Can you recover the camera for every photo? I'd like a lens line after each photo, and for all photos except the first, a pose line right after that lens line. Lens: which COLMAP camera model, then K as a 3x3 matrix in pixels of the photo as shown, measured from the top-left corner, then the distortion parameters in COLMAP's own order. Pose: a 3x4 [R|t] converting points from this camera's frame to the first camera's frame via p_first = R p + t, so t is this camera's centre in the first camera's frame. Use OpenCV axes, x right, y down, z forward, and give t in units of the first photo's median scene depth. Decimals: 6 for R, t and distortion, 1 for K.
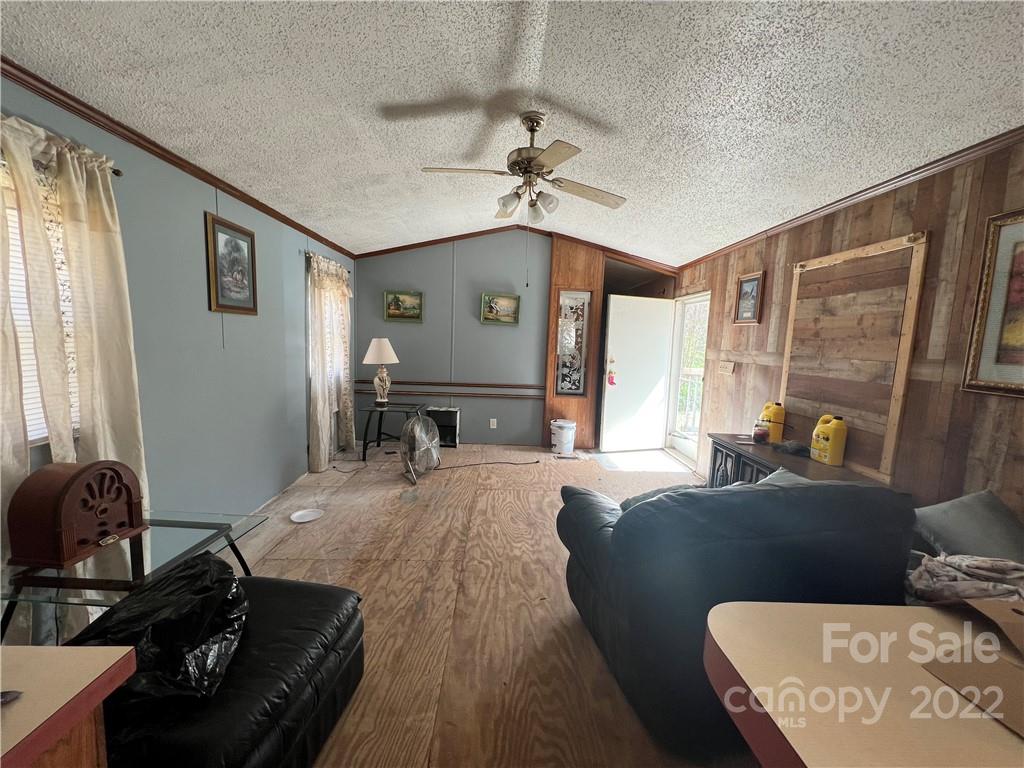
lens RADIAL K [[407.9, 0, 510.1], [0, 407.9, 381.1], [0, 0, 1]] dist [0.000312, 0.000275]
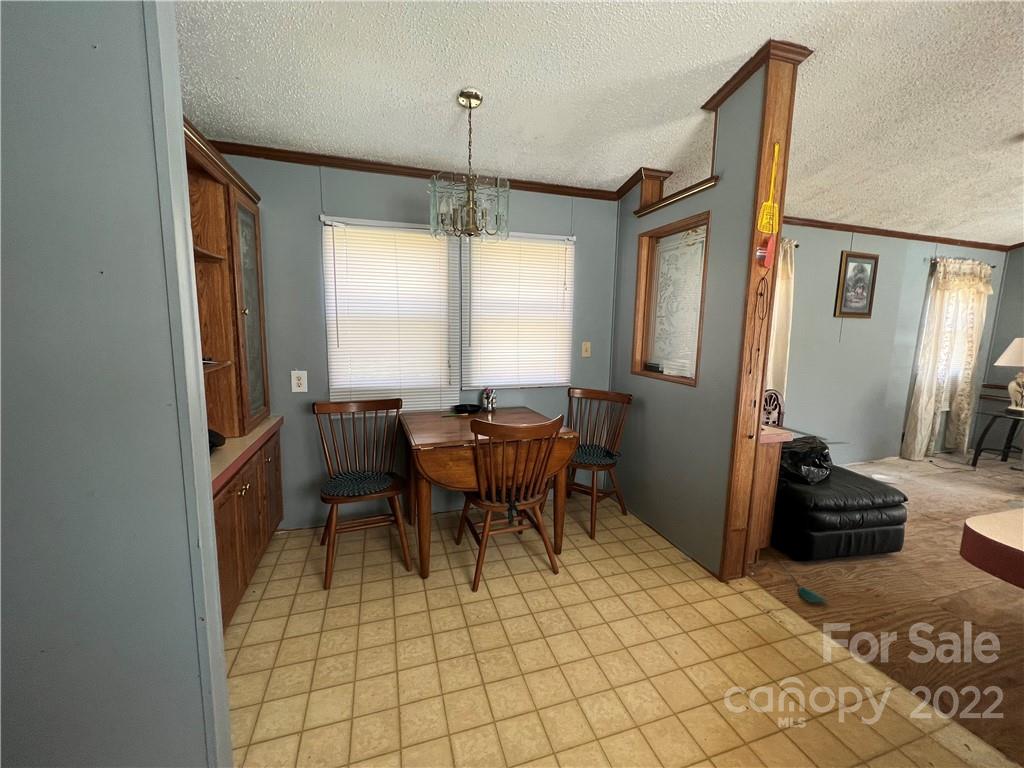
lens RADIAL K [[407.9, 0, 510.1], [0, 407.9, 381.1], [0, 0, 1]] dist [0.000312, 0.000275]
pose [[0.283424, 0.102462, -0.953505, 0.322790], [-0.112560, 0.990958, 0.073028, 0.073596], [0.952366, 0.086628, 0.292394, -0.468762]]
